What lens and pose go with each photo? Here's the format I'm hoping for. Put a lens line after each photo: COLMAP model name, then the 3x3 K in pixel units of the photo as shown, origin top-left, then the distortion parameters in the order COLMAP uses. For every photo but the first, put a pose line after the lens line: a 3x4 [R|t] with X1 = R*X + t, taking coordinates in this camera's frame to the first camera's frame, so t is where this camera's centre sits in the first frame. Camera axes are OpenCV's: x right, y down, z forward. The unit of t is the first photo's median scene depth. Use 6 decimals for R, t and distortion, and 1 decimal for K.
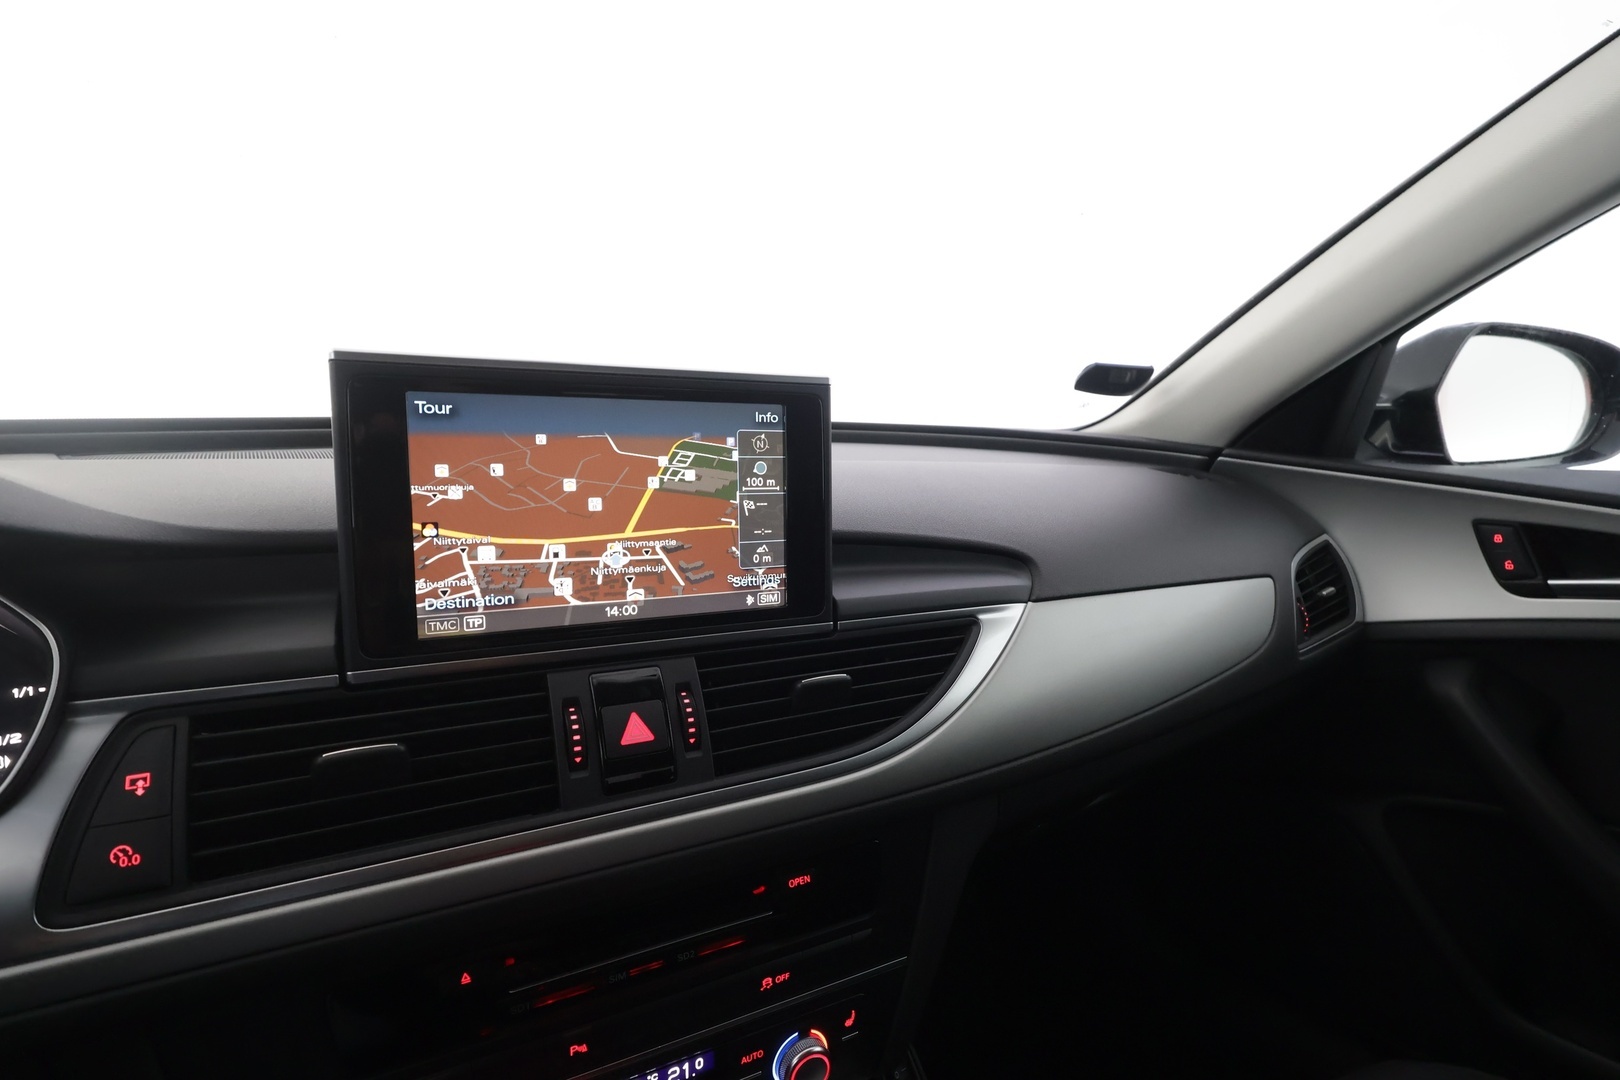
lens RADIAL K [[819.7, 0, 811.1], [0, 819.7, 541.0], [0, 0, 1]] dist [-0.004515, 0.003634]
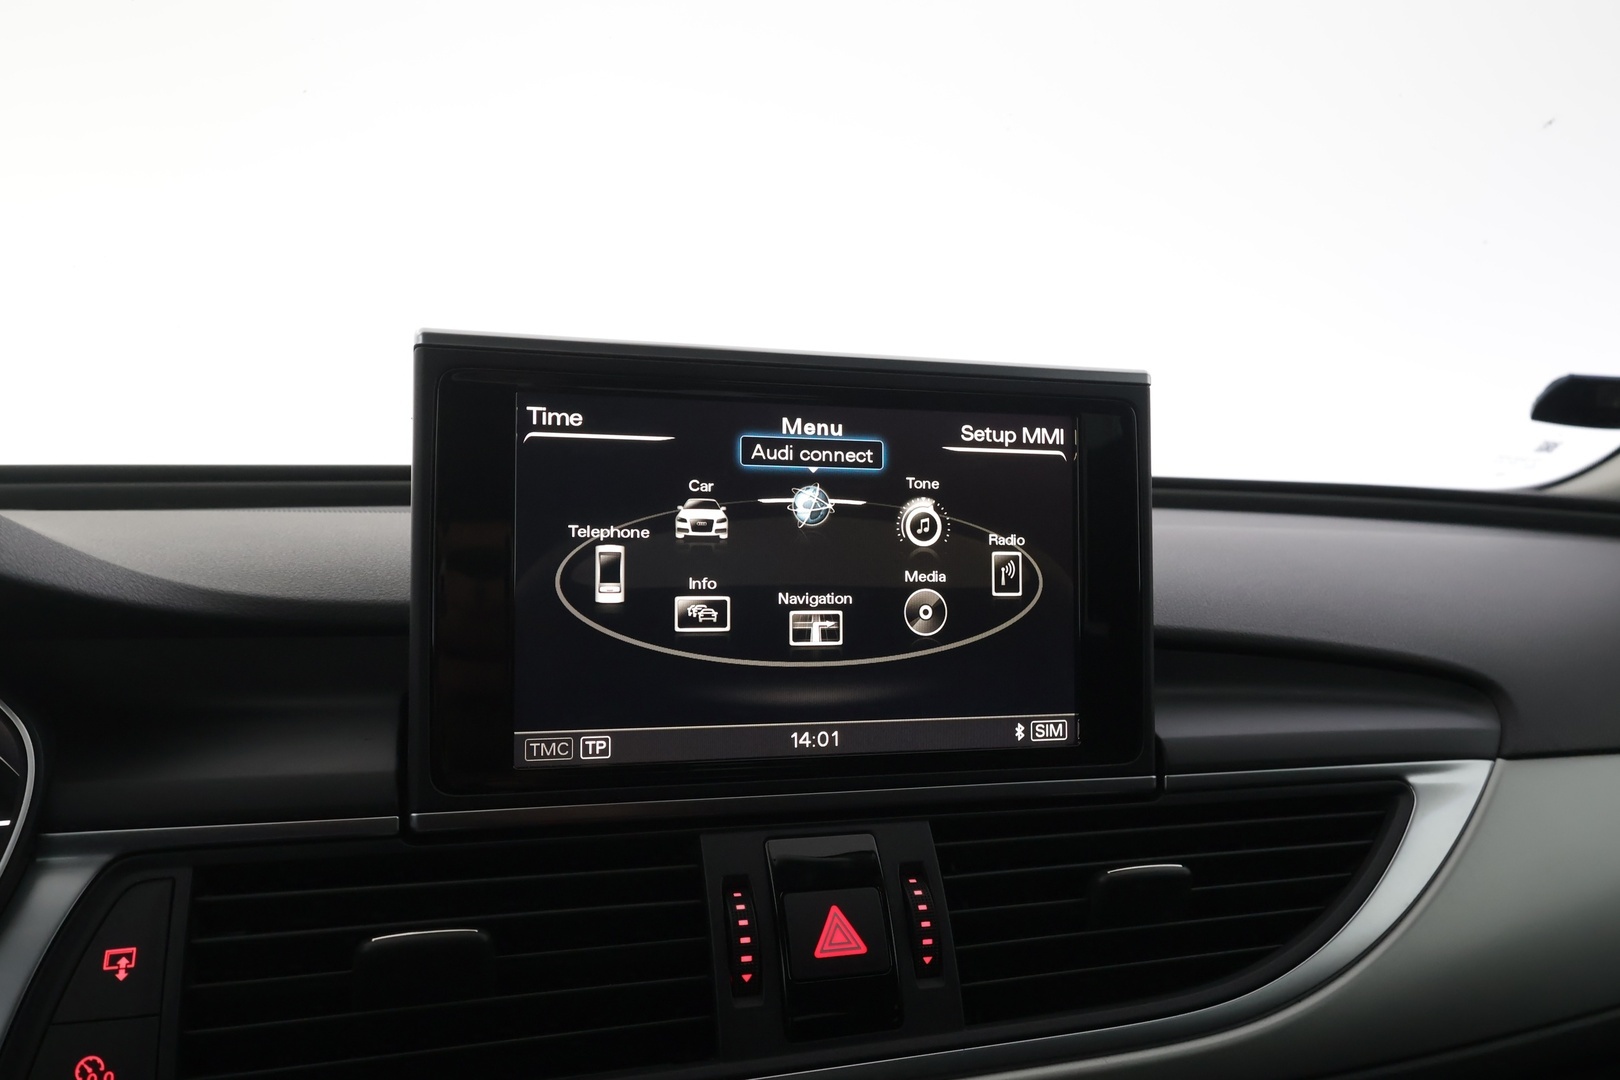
lens RADIAL K [[1262.2, 0, 807.0], [0, 1262.2, 540.0], [0, 0, 1]] dist [-0.003482, 0.006473]
pose [[0.982821, -0.000269, -0.184561, -0.059304], [-0.021521, 0.993011, -0.116047, 0.045421], [0.183302, 0.118025, 0.975946, 0.041464]]
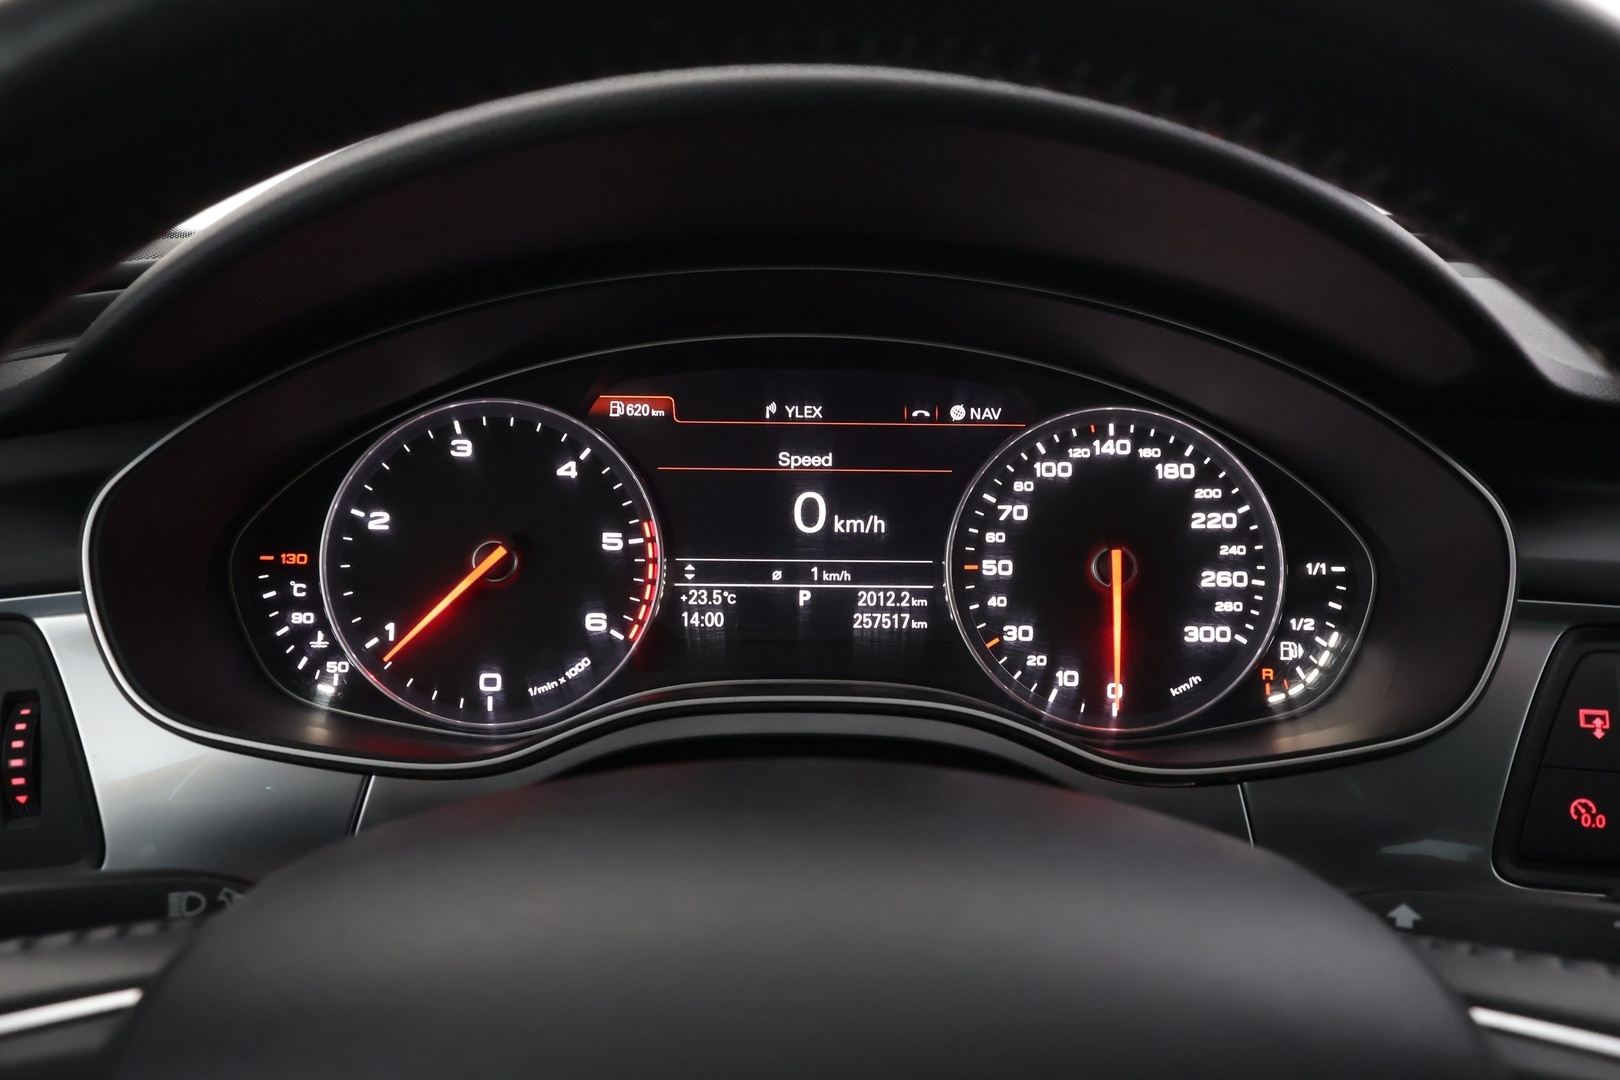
lens RADIAL K [[1262.2, 0, 811.9], [0, 1262.2, 547.7], [0, 0, 1]] dist [-0.003482, 0.006473]
pose [[0.830205, 0.149396, -0.537067, -0.609660], [-0.091291, 0.986850, 0.133394, 0.038719], [0.549933, -0.061714, 0.832926, -0.249650]]
